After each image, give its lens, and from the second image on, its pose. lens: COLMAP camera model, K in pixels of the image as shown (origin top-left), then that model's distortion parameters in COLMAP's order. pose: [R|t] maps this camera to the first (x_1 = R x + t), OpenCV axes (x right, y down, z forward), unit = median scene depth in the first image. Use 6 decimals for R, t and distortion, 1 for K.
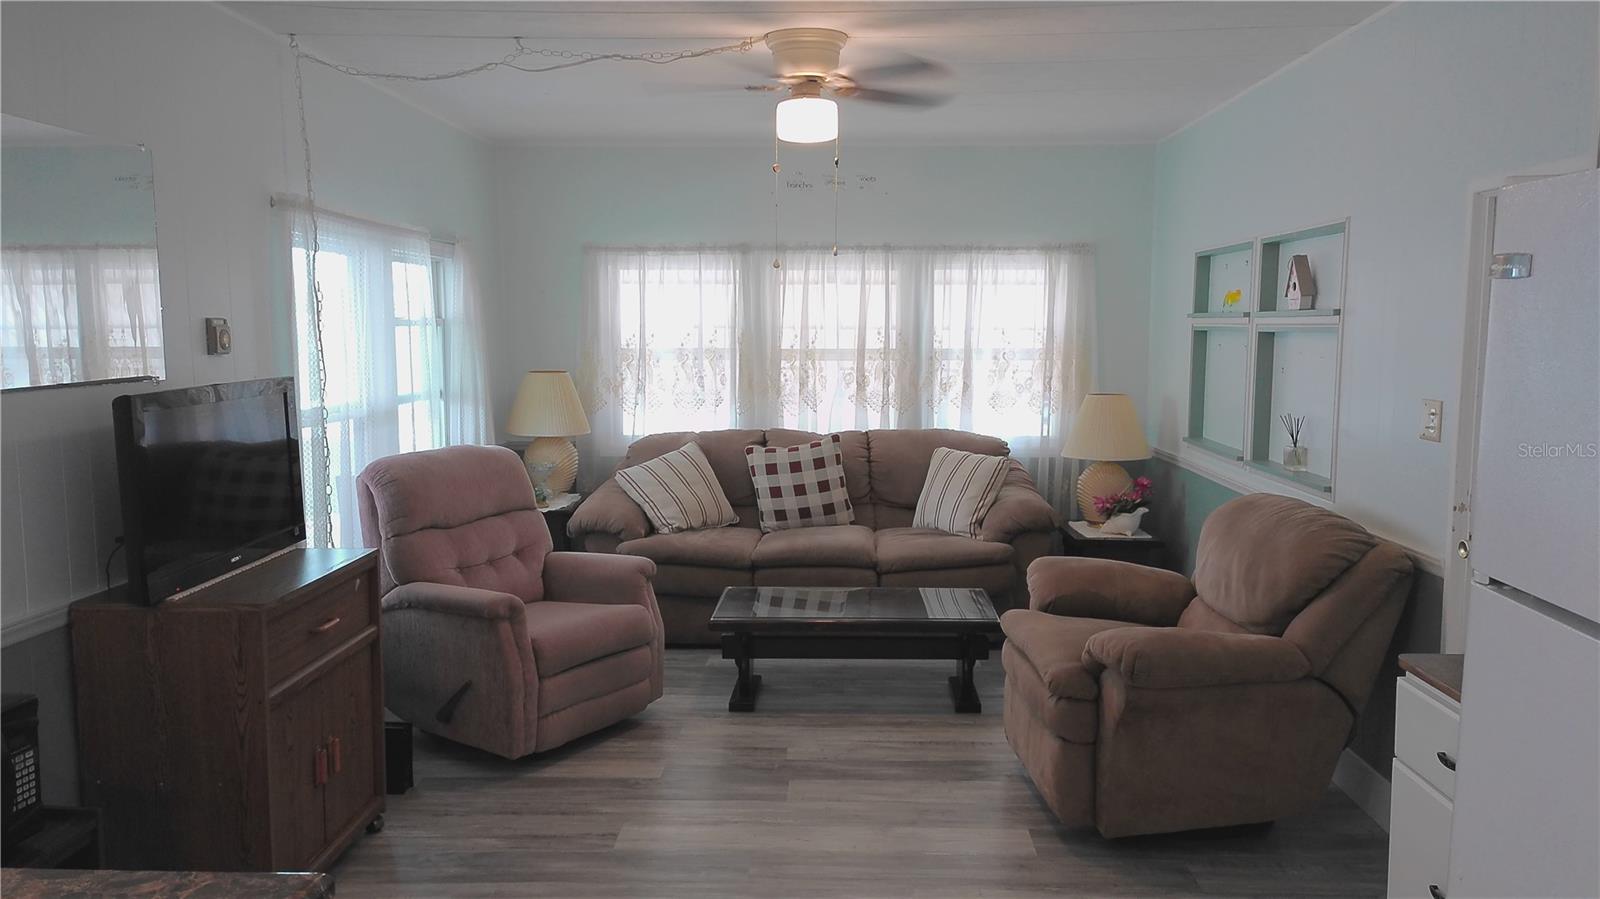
lens RADIAL K [[1212.8, 0, 800.6], [0, 1212.8, 456.8], [0, 0, 1]] dist [0.076340, 0.001246]
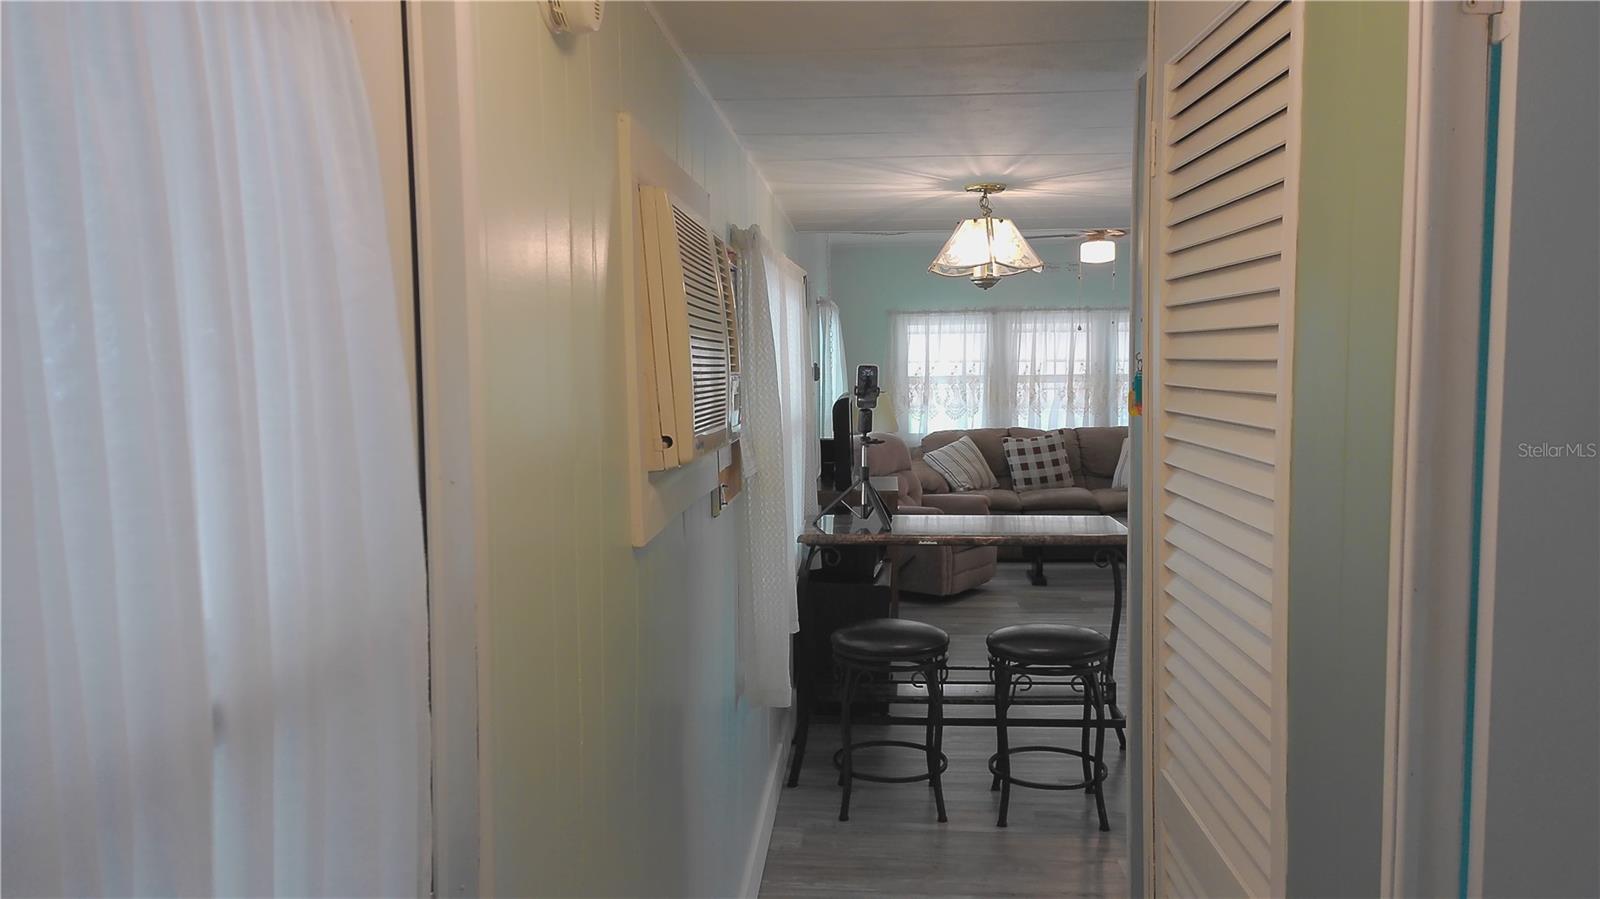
lens RADIAL K [[1212.8, 0, 809.9], [0, 1212.8, 451.4], [0, 0, 1]] dist [0.076340, 0.001246]
pose [[0.999661, -0.009730, -0.024160, -0.258927], [0.009007, 0.999514, -0.029836, 0.053850], [0.024439, 0.029608, 0.999263, -0.571735]]
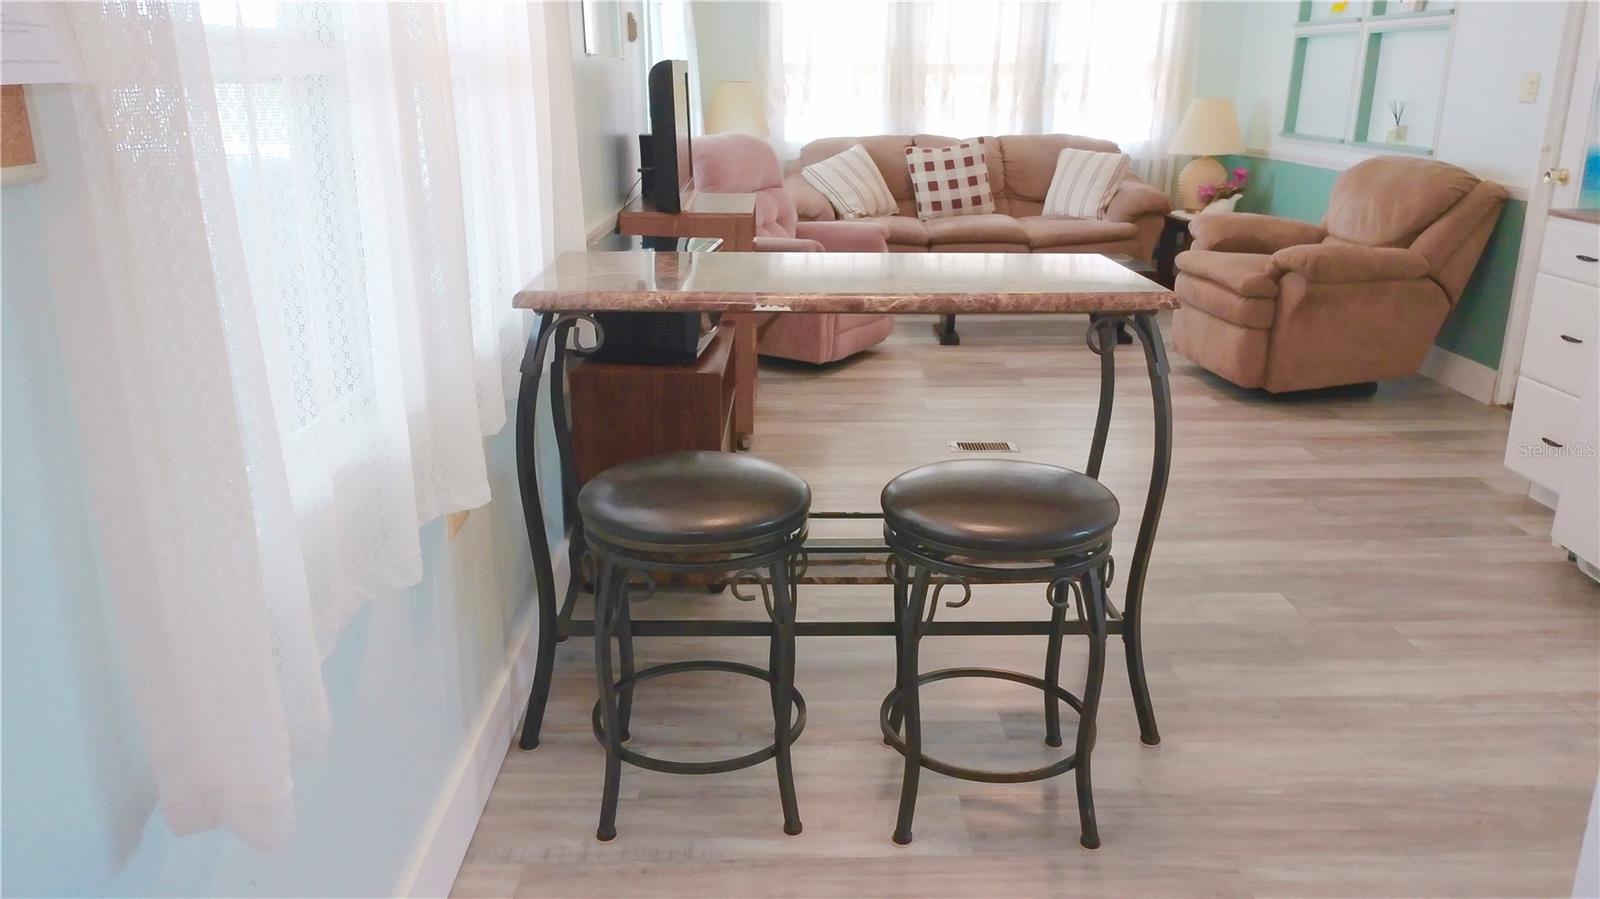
lens RADIAL K [[1212.8, 0, 813.8], [0, 1212.8, 447.2], [0, 0, 1]] dist [0.076340, 0.001246]
pose [[0.997858, -0.015407, 0.063582, -0.218846], [0.003428, 0.982851, 0.184369, 0.060411], [-0.065332, -0.183756, 0.980798, -0.221849]]
